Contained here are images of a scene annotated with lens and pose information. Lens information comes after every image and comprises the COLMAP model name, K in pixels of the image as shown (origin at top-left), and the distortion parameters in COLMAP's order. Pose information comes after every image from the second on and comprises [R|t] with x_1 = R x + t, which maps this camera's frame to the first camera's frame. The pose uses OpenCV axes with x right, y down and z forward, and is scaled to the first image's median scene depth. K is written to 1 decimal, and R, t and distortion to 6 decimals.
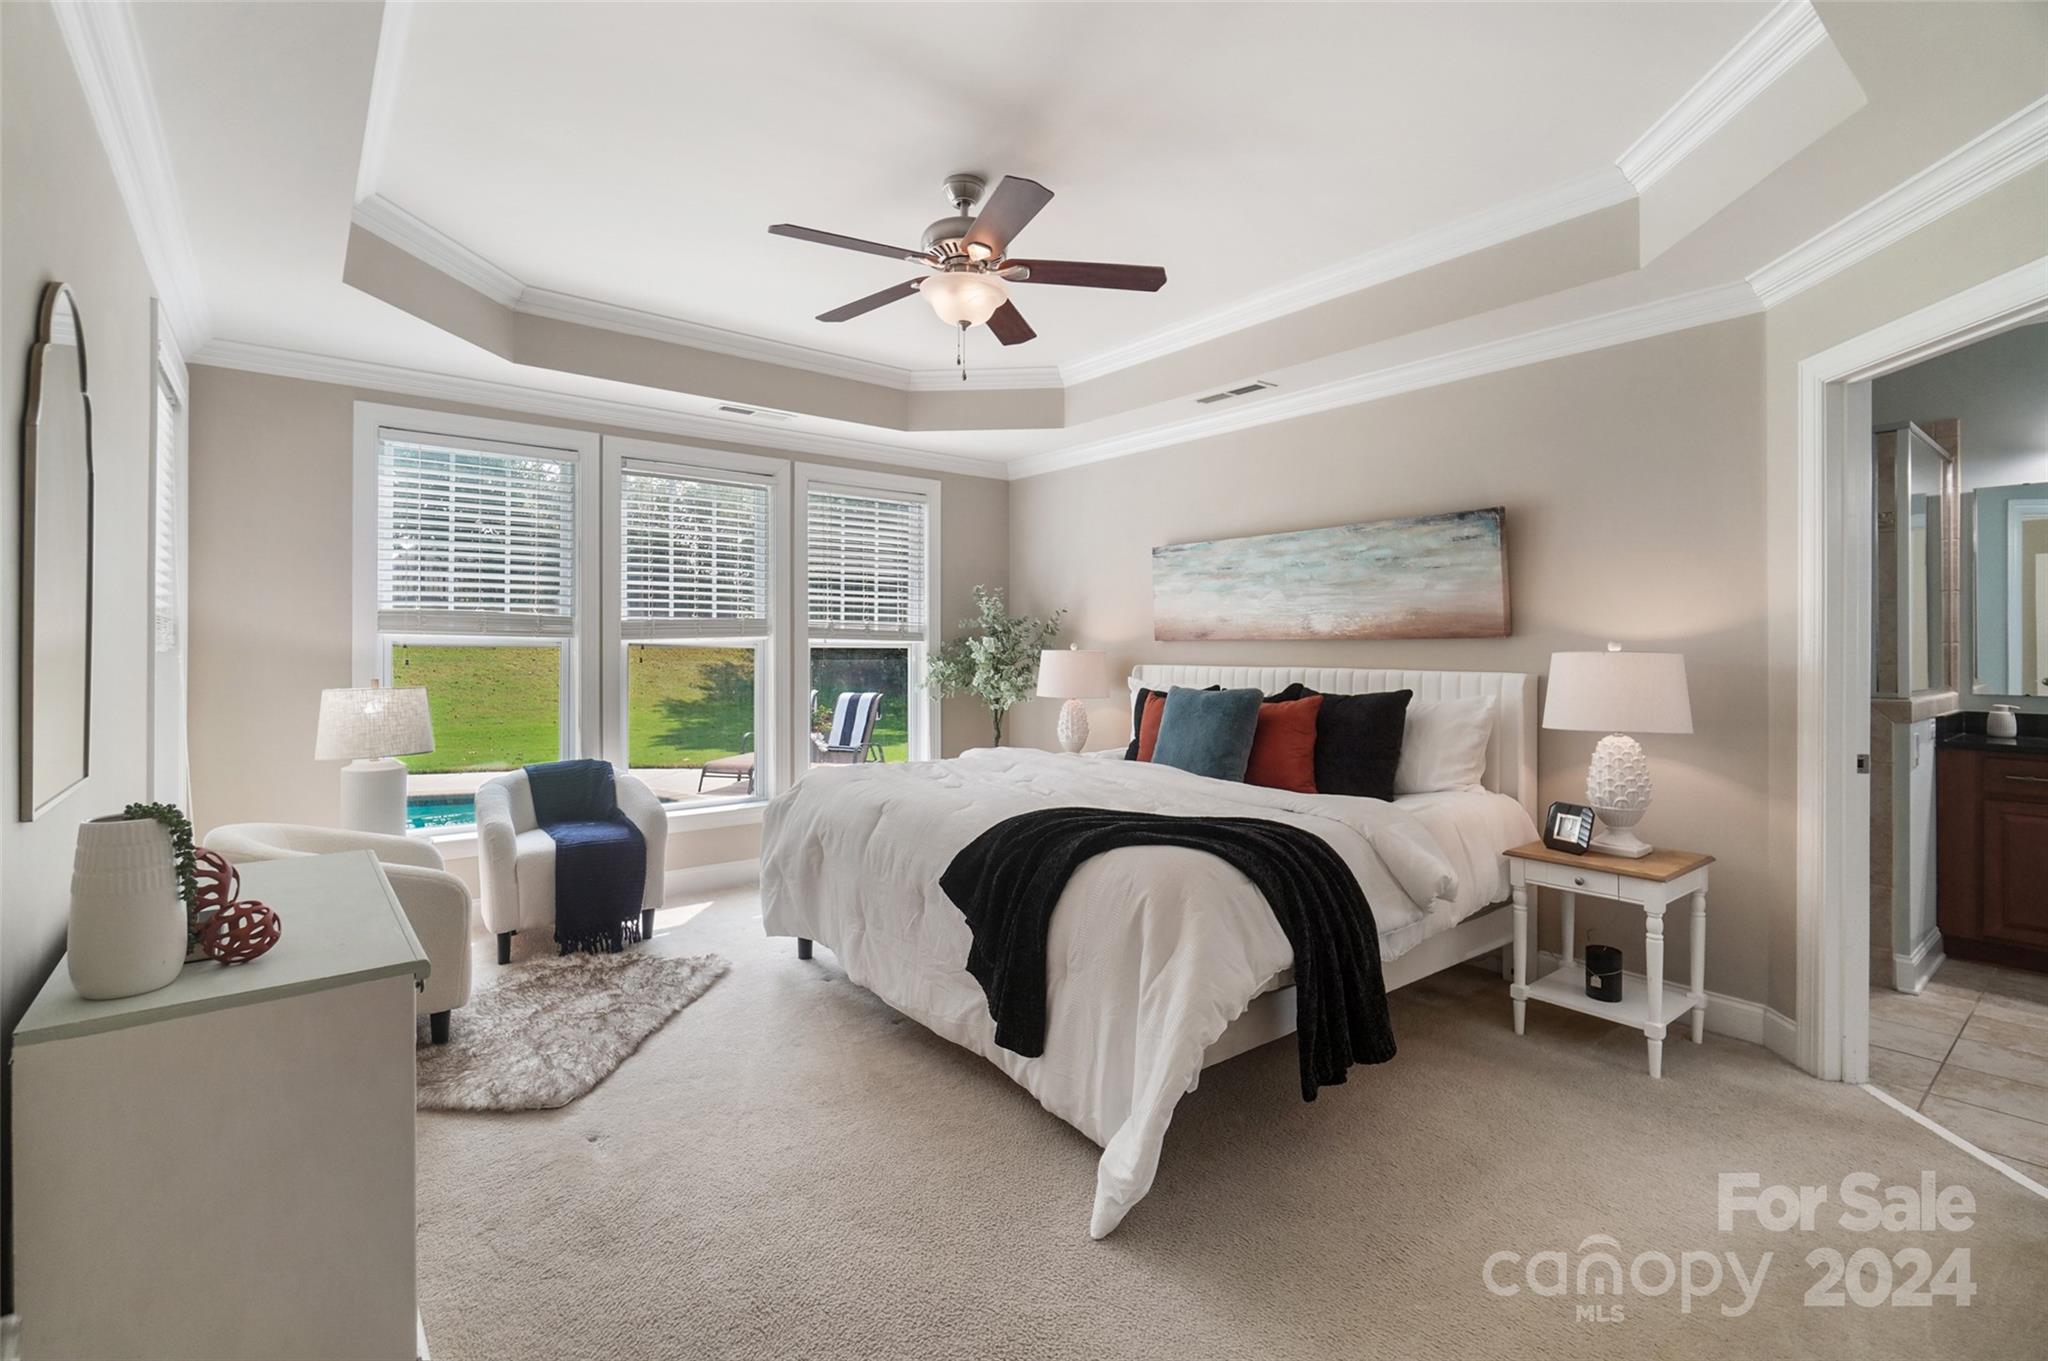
lens RADIAL K [[940.5, 0, 1021.0], [0, 940.5, 654.4], [0, 0, 1]] dist [-0.000099, 0.000503]
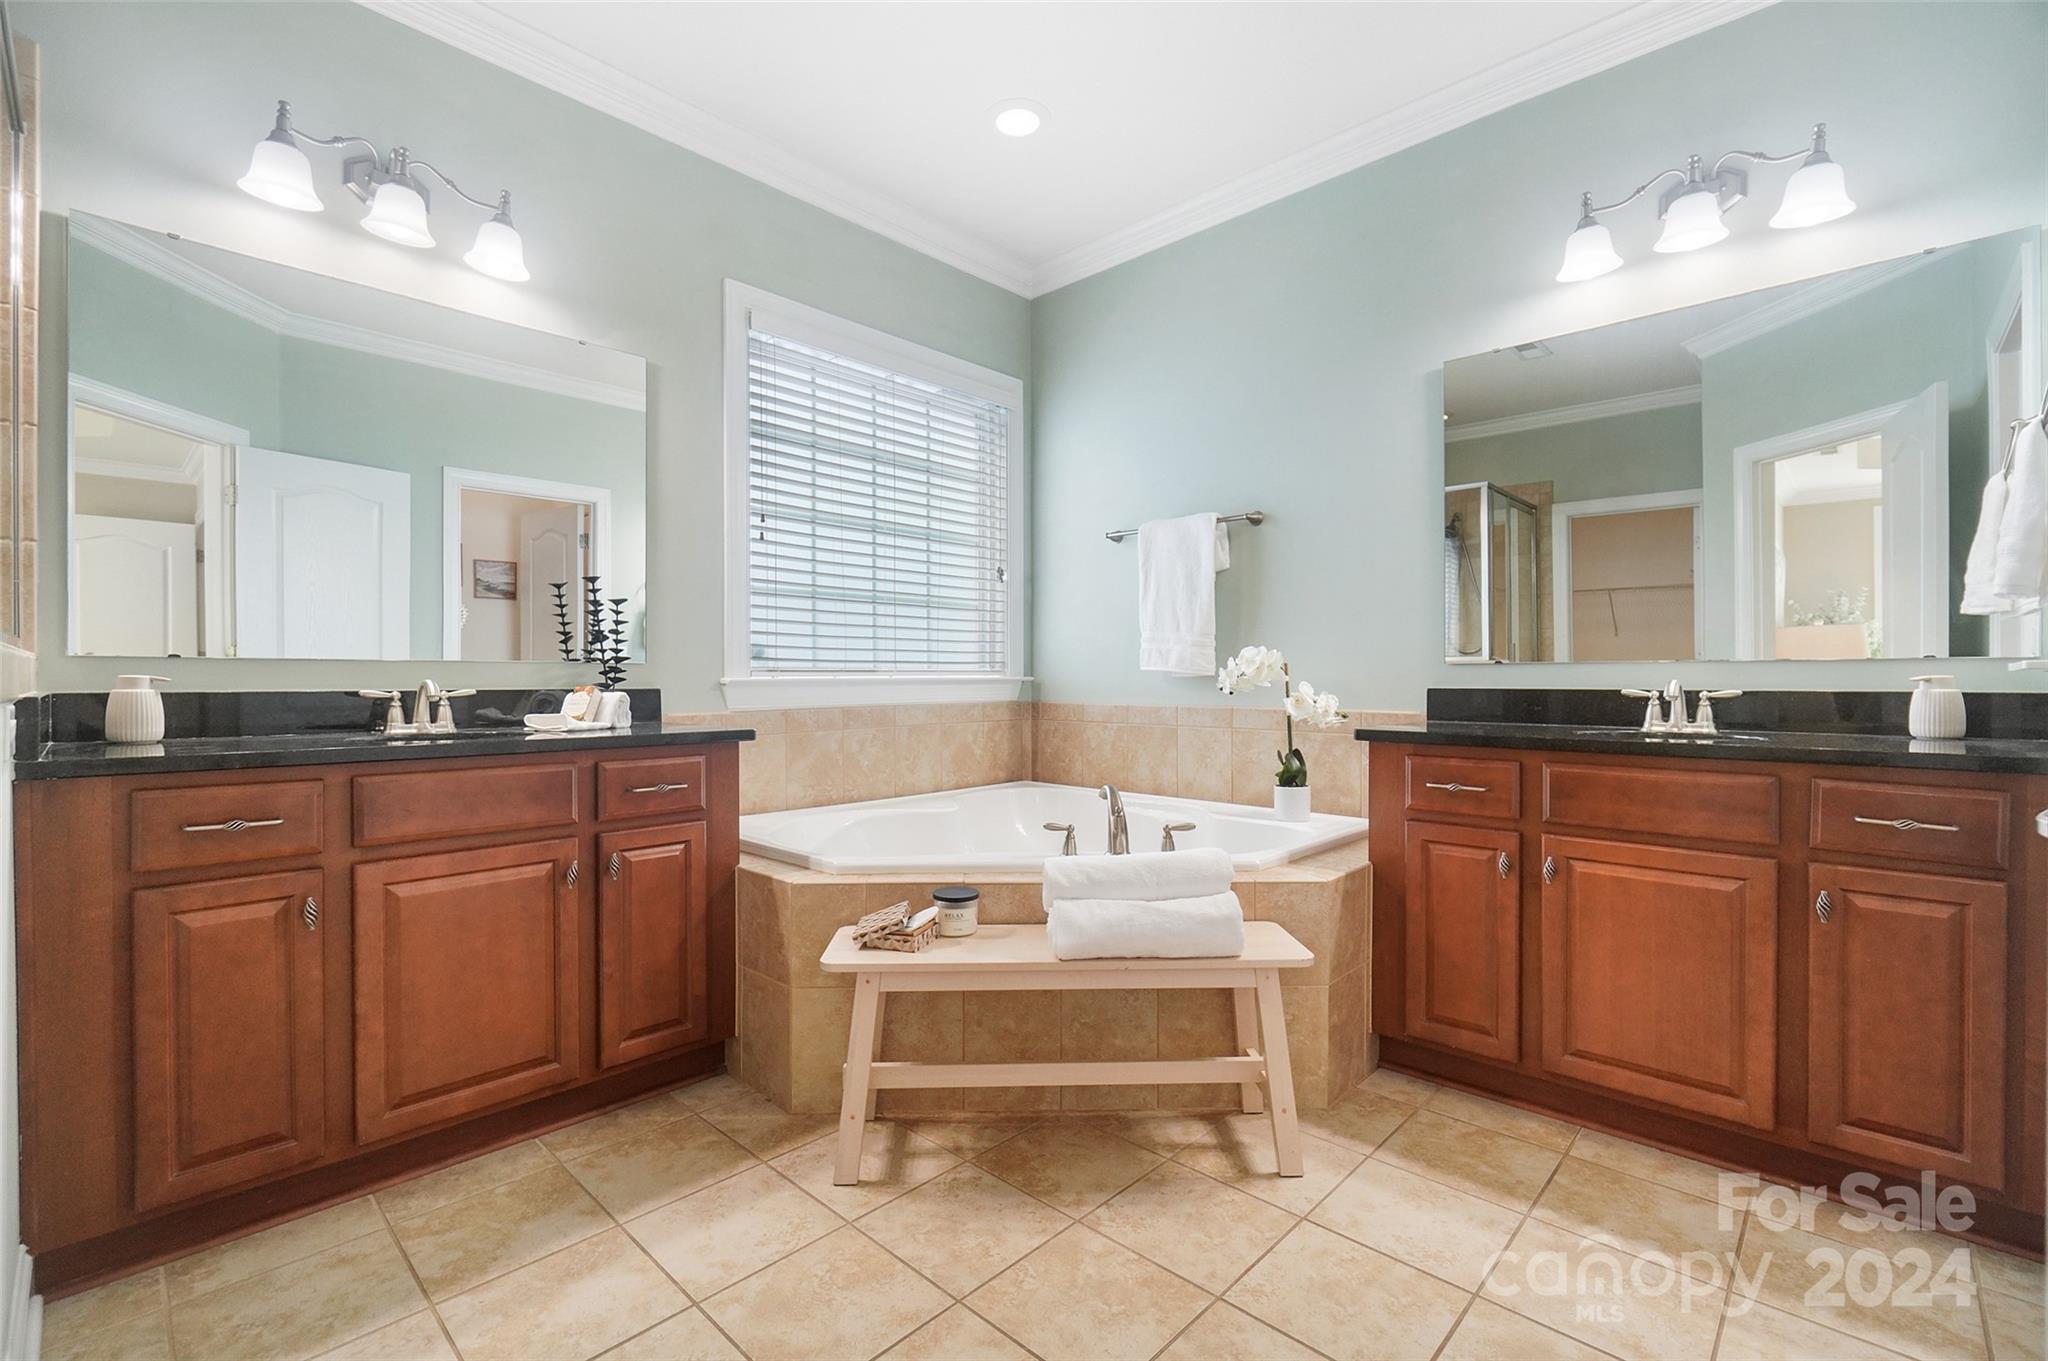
lens RADIAL K [[888.8, 0, 1012.9], [0, 888.8, 675.9], [0, 0, 1]] dist [-0.002559, -0.000435]
pose [[-0.125030, 0.001001, 0.992152, 0.544909], [-0.000979, 0.999999, -0.001133, 0.054713], [-0.992152, -0.001113, -0.125029, 0.620445]]
